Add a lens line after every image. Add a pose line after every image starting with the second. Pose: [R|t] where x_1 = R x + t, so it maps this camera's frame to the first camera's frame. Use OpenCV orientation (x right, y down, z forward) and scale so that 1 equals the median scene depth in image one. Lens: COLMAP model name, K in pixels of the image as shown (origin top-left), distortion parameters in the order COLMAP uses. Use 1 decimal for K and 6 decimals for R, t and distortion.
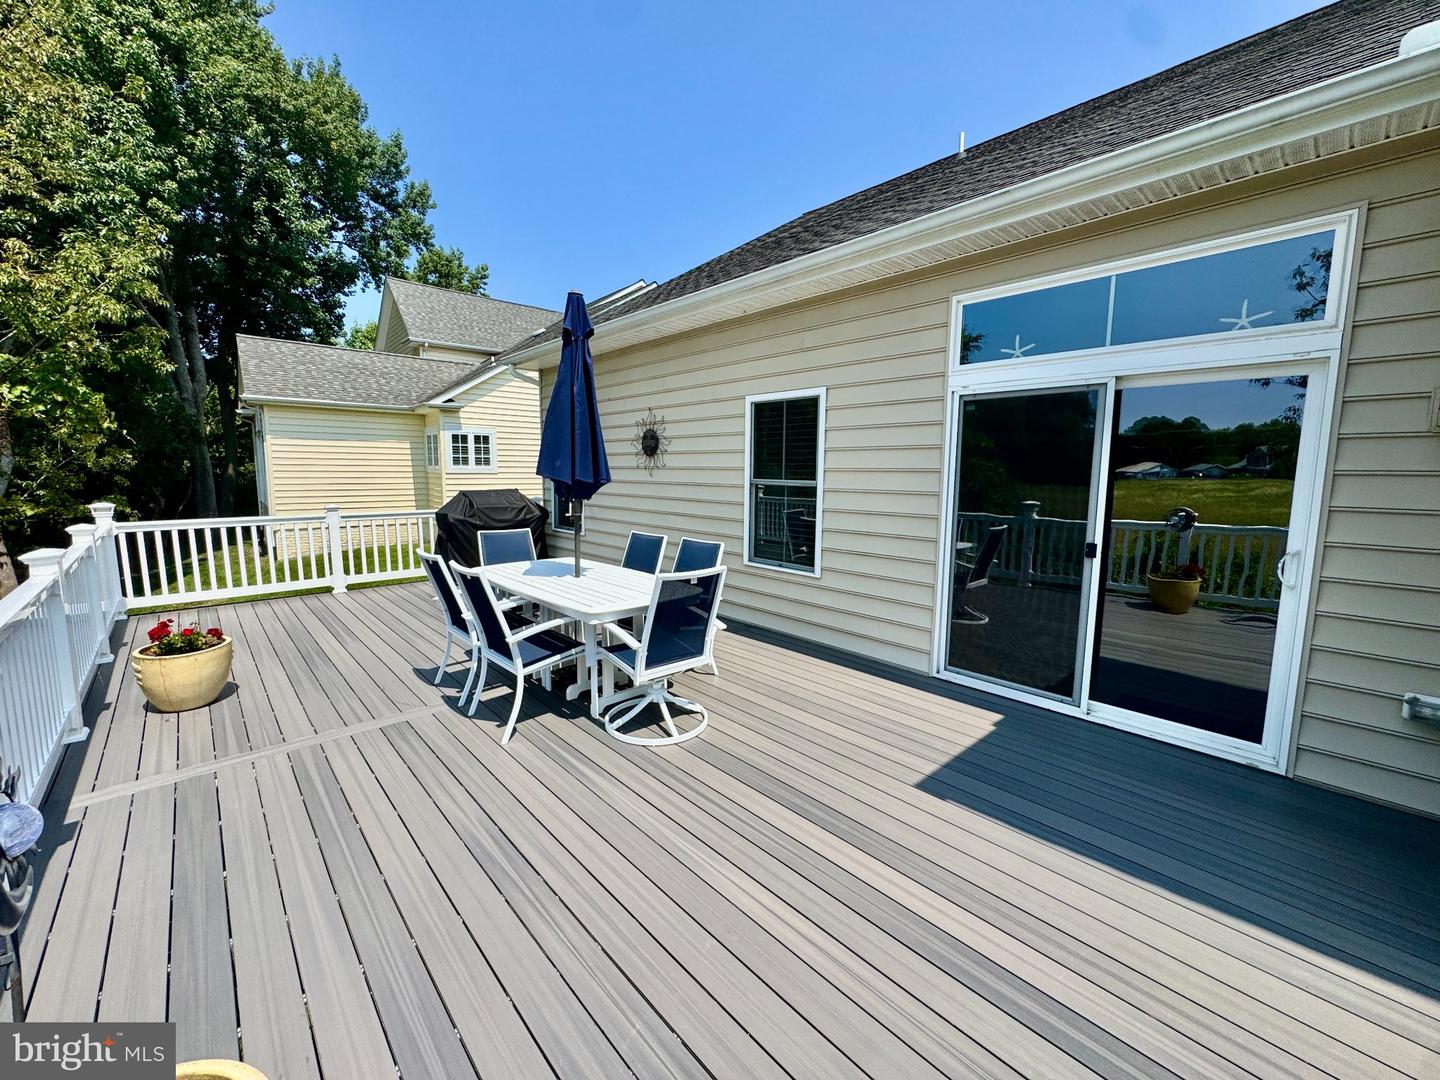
lens RADIAL K [[575.3, 0, 715.2], [0, 575.3, 538.8], [0, 0, 1]] dist [-0.002935, 0.000356]
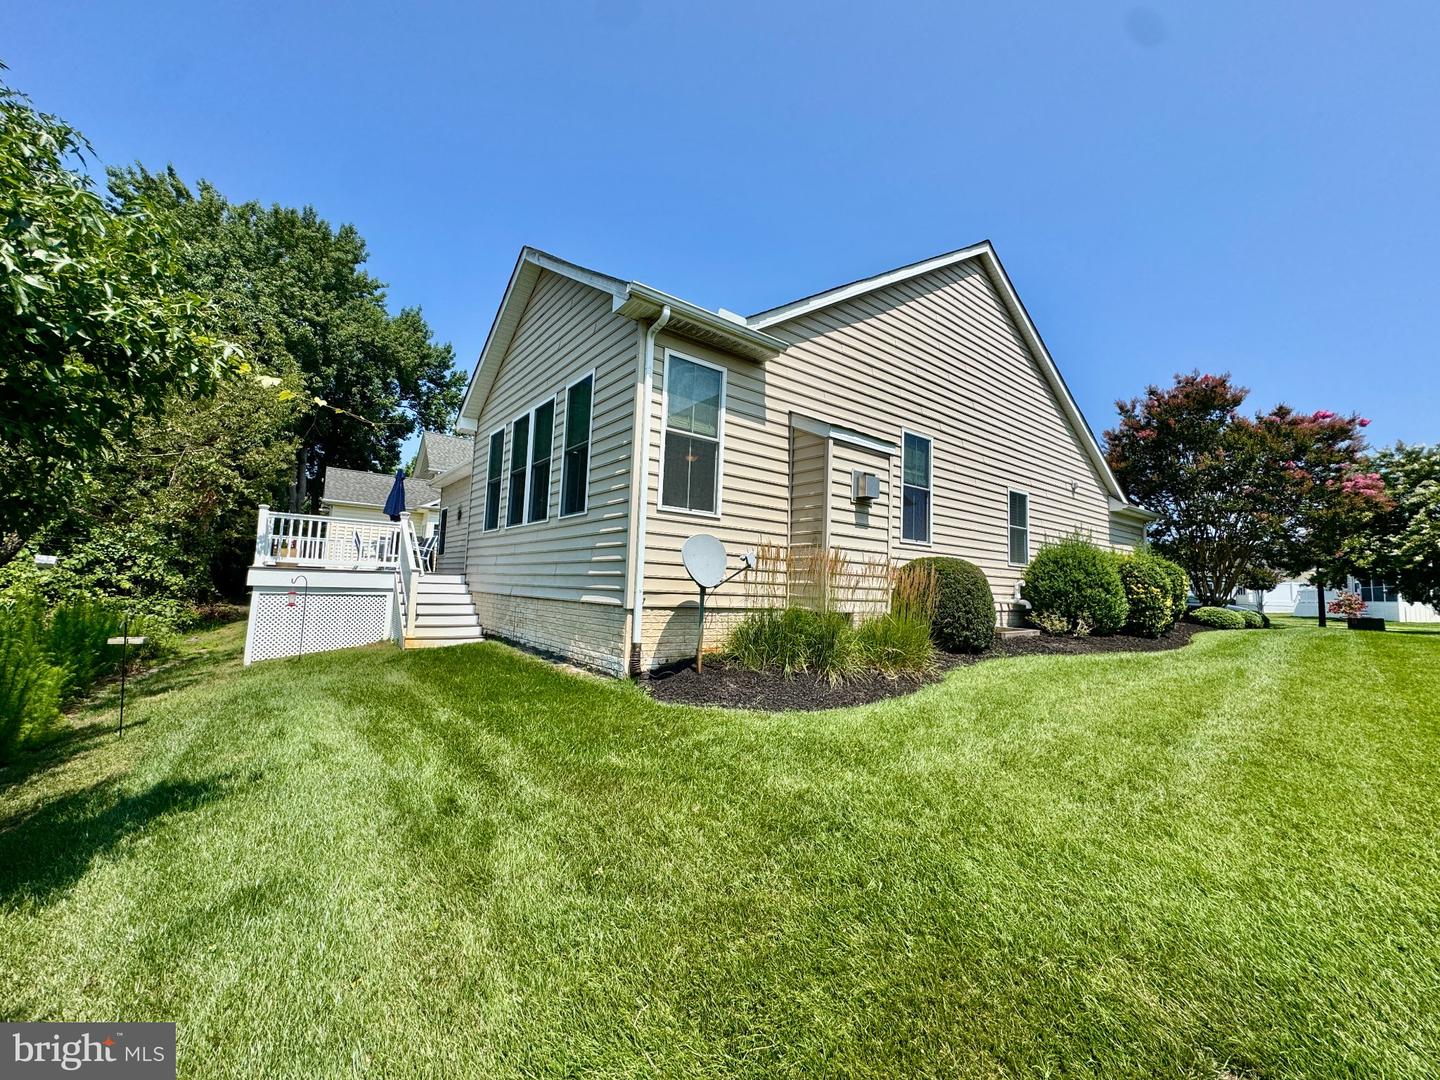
lens RADIAL K [[575.3, 0, 720.3], [0, 575.3, 538.9], [0, 0, 1]] dist [-0.002935, 0.000356]
pose [[0.996583, 0.023654, -0.079140, 1.317118], [-0.039496, 0.977954, -0.205052, 0.446753], [0.072545, 0.207477, 0.975546, -1.504993]]
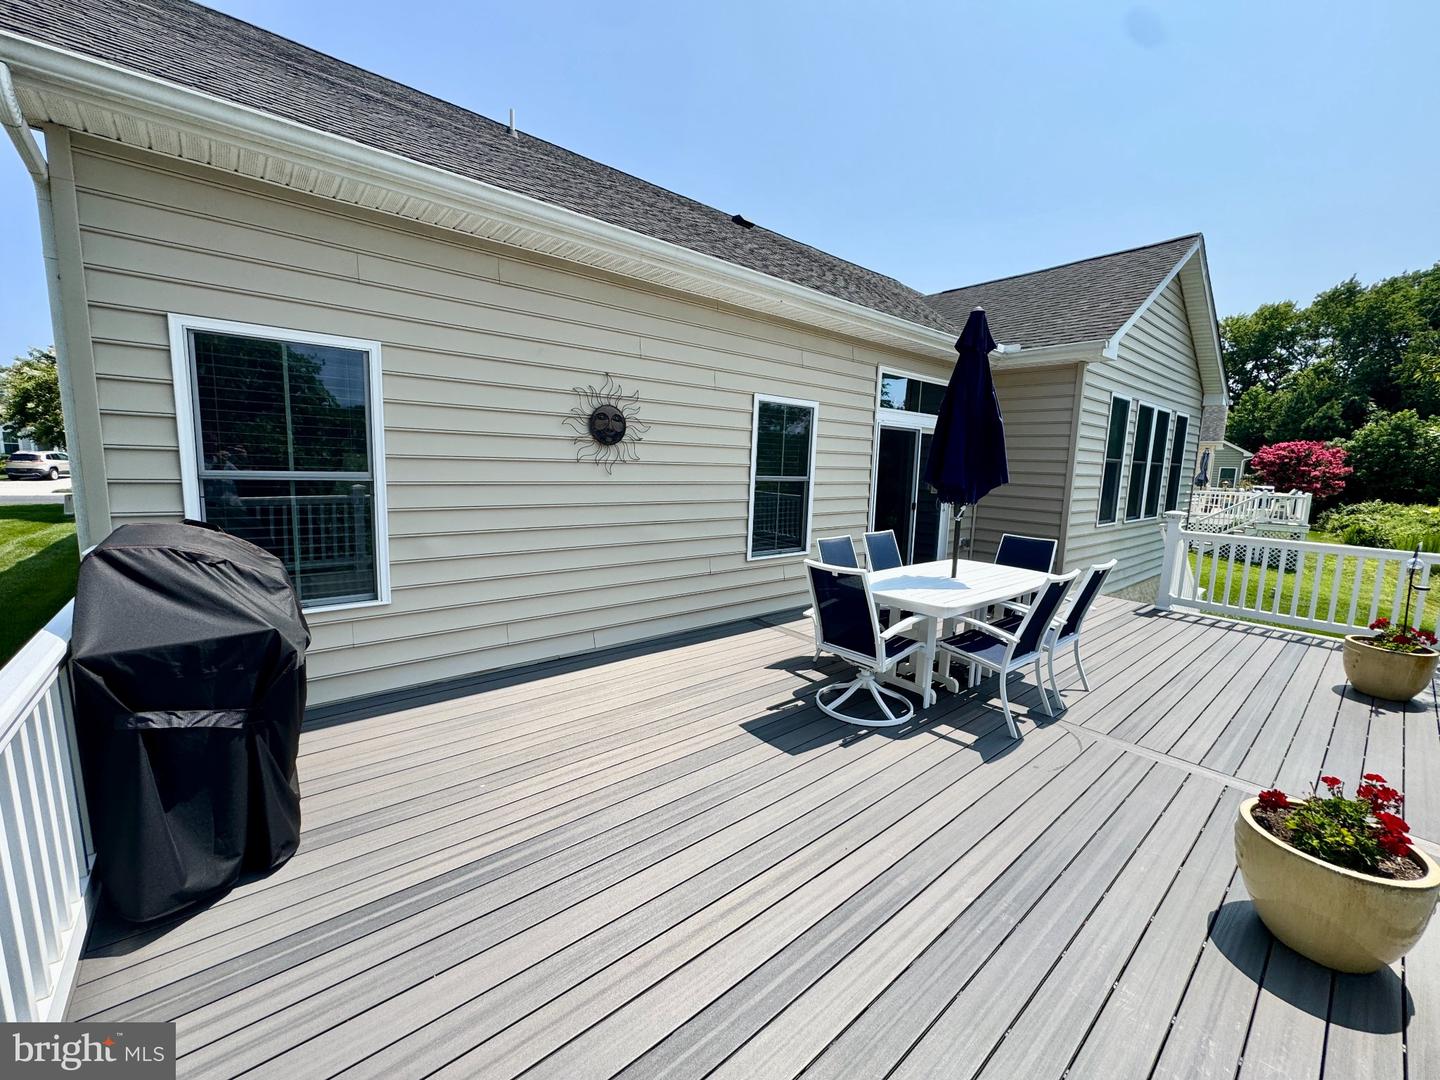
lens RADIAL K [[575.3, 0, 713.1], [0, 575.3, 542.8], [0, 0, 1]] dist [-0.002935, 0.000356]
pose [[0.045862, -0.142771, 0.988693, -0.780188], [0.098532, 0.985554, 0.137748, -0.108595], [-0.994077, 0.091101, 0.059267, 0.827784]]
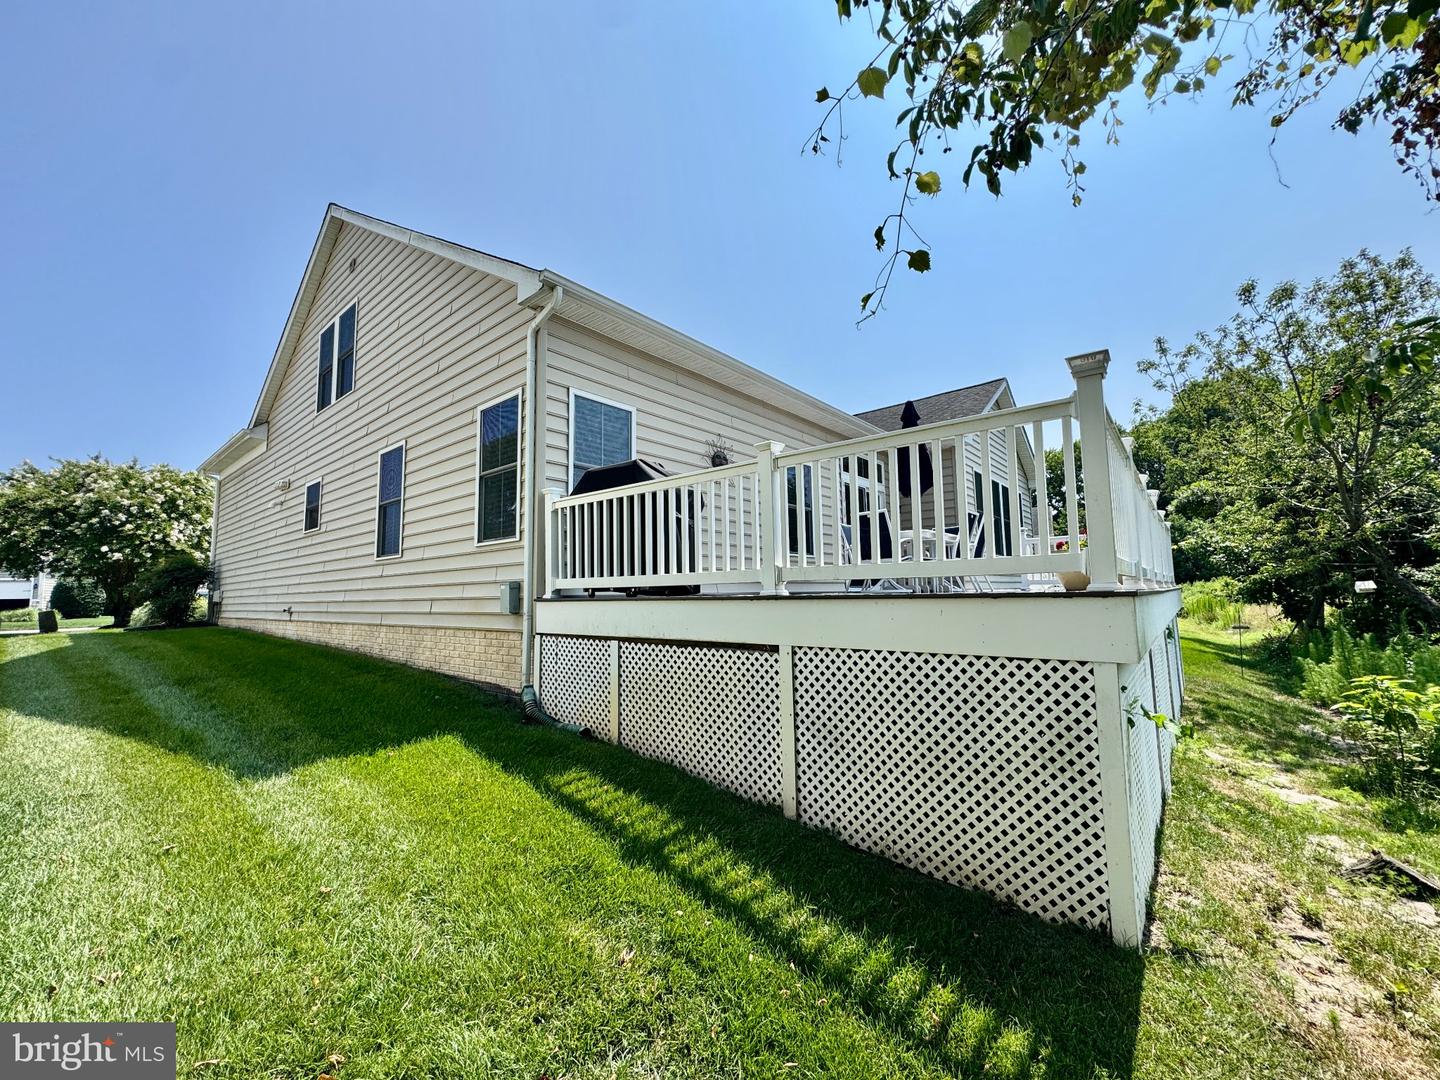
lens RADIAL K [[575.3, 0, 717.7], [0, 575.3, 538.3], [0, 0, 1]] dist [-0.002935, 0.000356]
pose [[-0.131156, 0.092677, 0.987020, -1.246549], [0.146516, 0.986499, -0.073159, 0.073282], [-0.980475, 0.135019, -0.142964, 1.168340]]
